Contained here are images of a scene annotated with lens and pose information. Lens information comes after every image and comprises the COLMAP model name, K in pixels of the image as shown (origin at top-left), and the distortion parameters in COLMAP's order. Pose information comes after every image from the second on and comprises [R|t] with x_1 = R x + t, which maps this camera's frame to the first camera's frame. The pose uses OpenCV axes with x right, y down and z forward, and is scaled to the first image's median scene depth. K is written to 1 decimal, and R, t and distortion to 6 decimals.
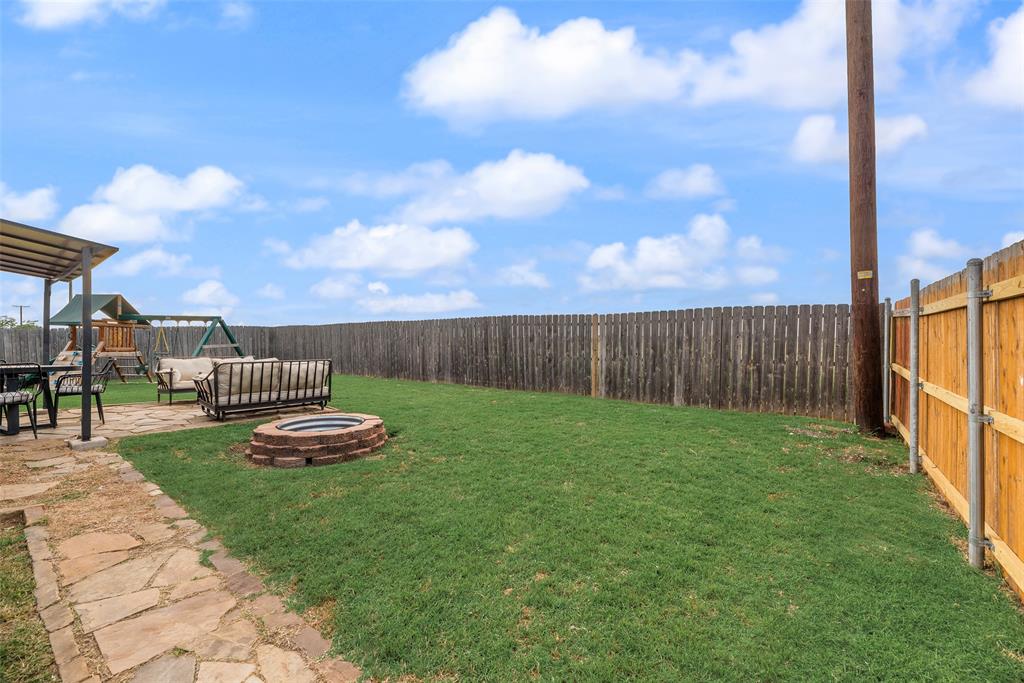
lens RADIAL K [[426.4, 0, 512.0], [0, 426.4, 340.3], [0, 0, 1]] dist [-0.000372, 0.000129]
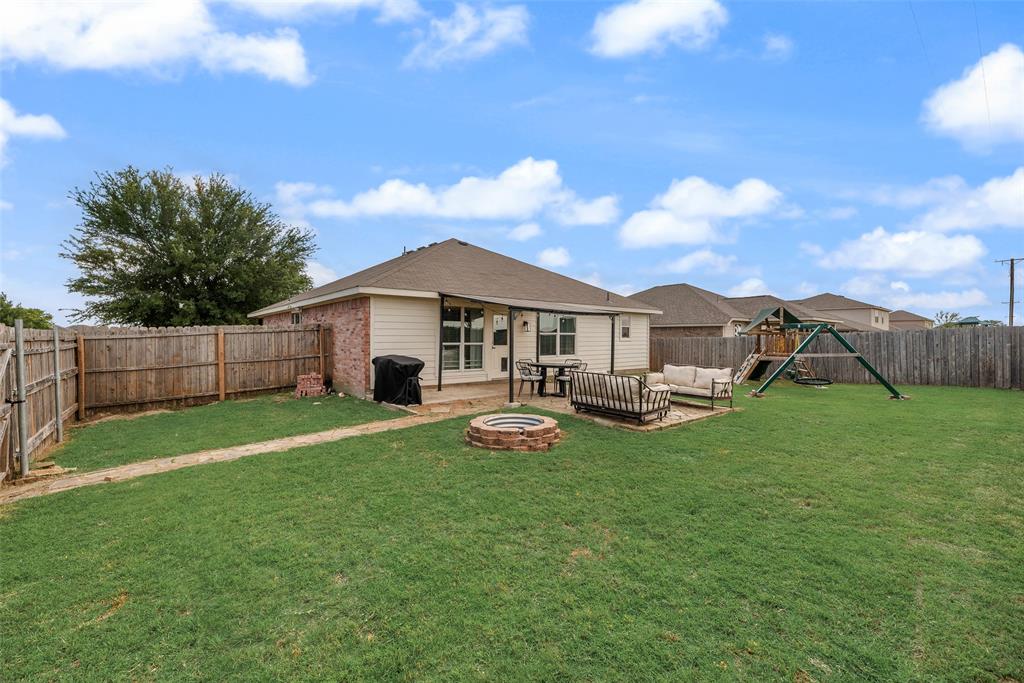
lens RADIAL K [[426.4, 0, 511.7], [0, 426.4, 345.5], [0, 0, 1]] dist [-0.000372, 0.000129]
pose [[0.999927, 0.012099, 0.000612, -1.353369], [-0.012092, 0.999880, -0.009671, 0.058620], [-0.000729, 0.009662, 0.999953, -0.139283]]
